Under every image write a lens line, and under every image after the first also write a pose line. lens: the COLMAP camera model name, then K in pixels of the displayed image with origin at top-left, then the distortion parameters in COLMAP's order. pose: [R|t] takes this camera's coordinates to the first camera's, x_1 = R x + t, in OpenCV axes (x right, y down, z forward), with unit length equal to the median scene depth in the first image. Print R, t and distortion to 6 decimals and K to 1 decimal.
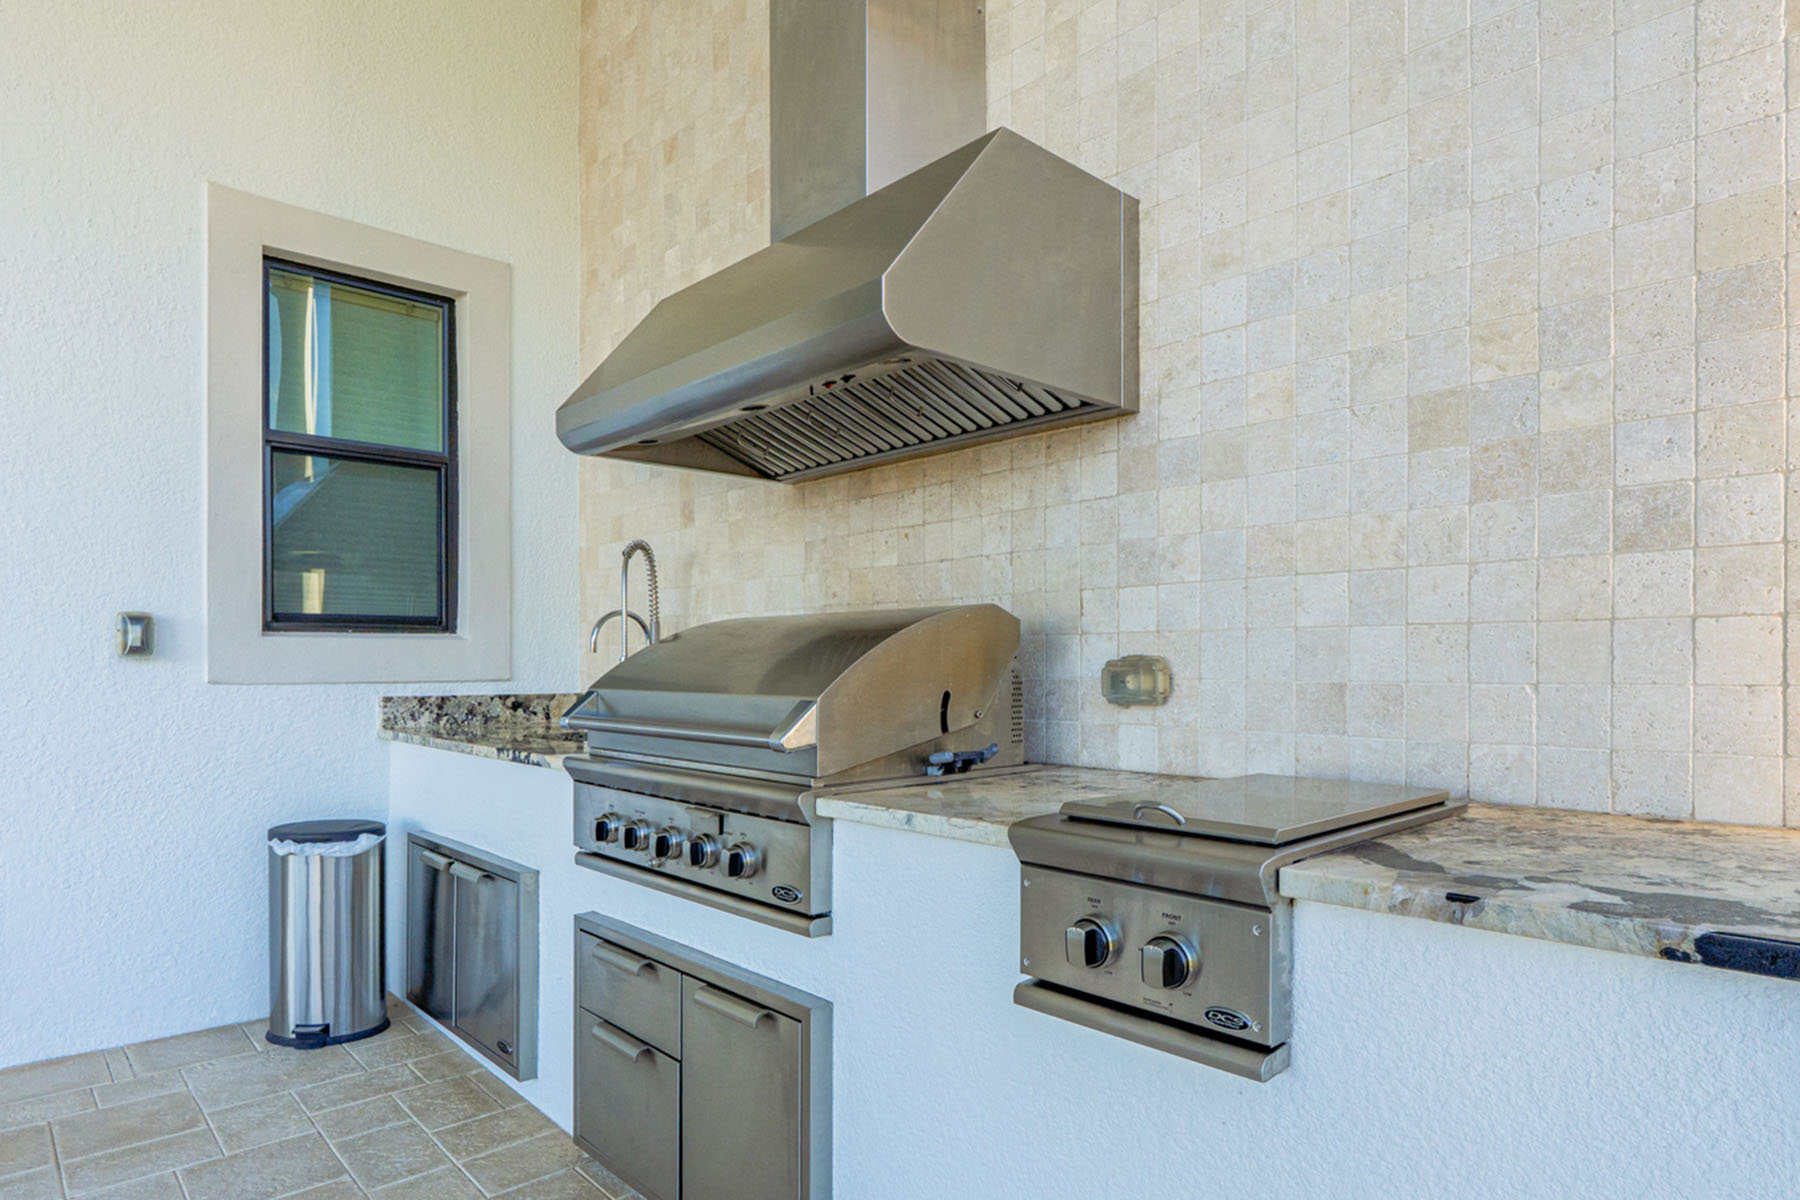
lens RADIAL K [[1000.5, 0, 890.8], [0, 1000.5, 667.6], [0, 0, 1]] dist [-0.004233, 0.000159]
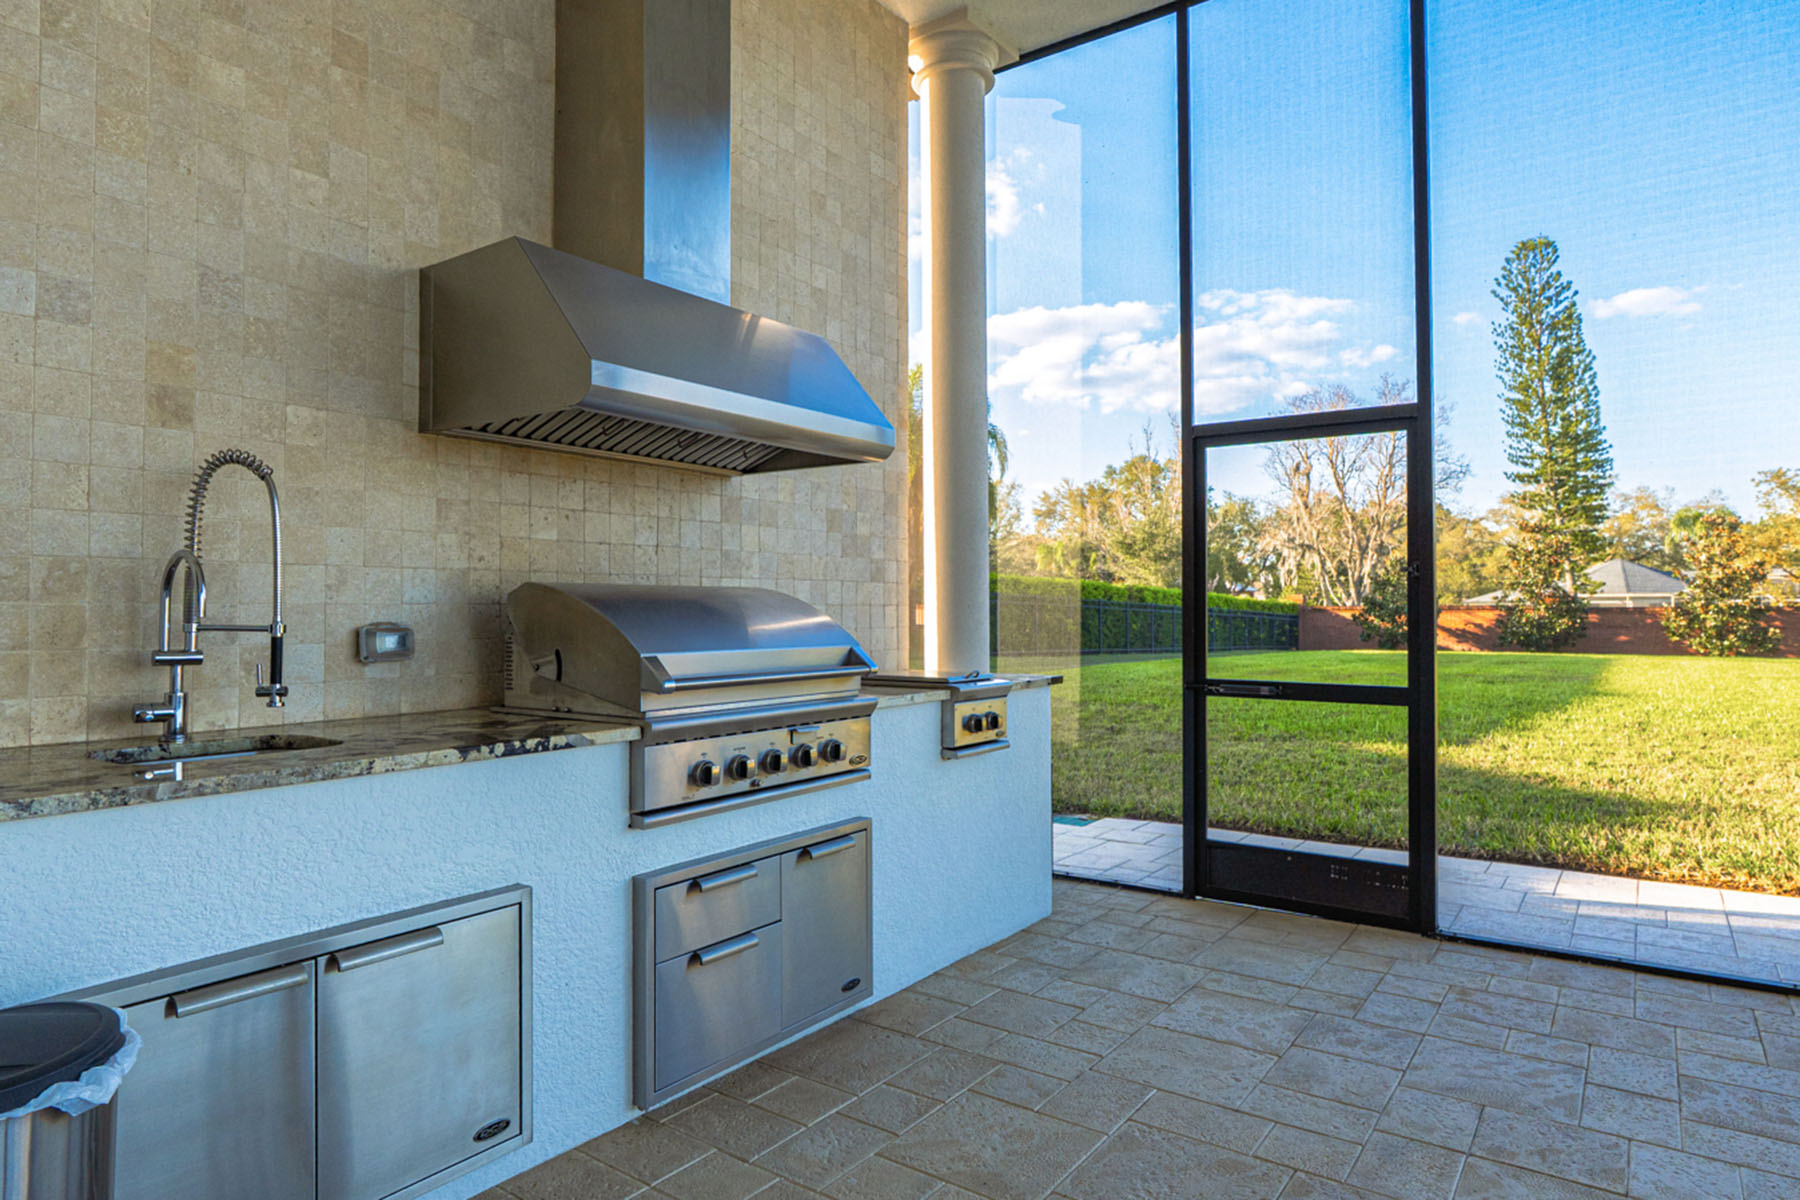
lens RADIAL K [[1028.4, 0, 881.2], [0, 1028.4, 595.1], [0, 0, 1]] dist [-0.008210, 0.000354]
pose [[-0.171432, 0.012903, 0.985111, -1.507493], [0.004734, 0.999913, -0.012273, -0.028196], [-0.985185, 0.002560, -0.171478, 1.026801]]
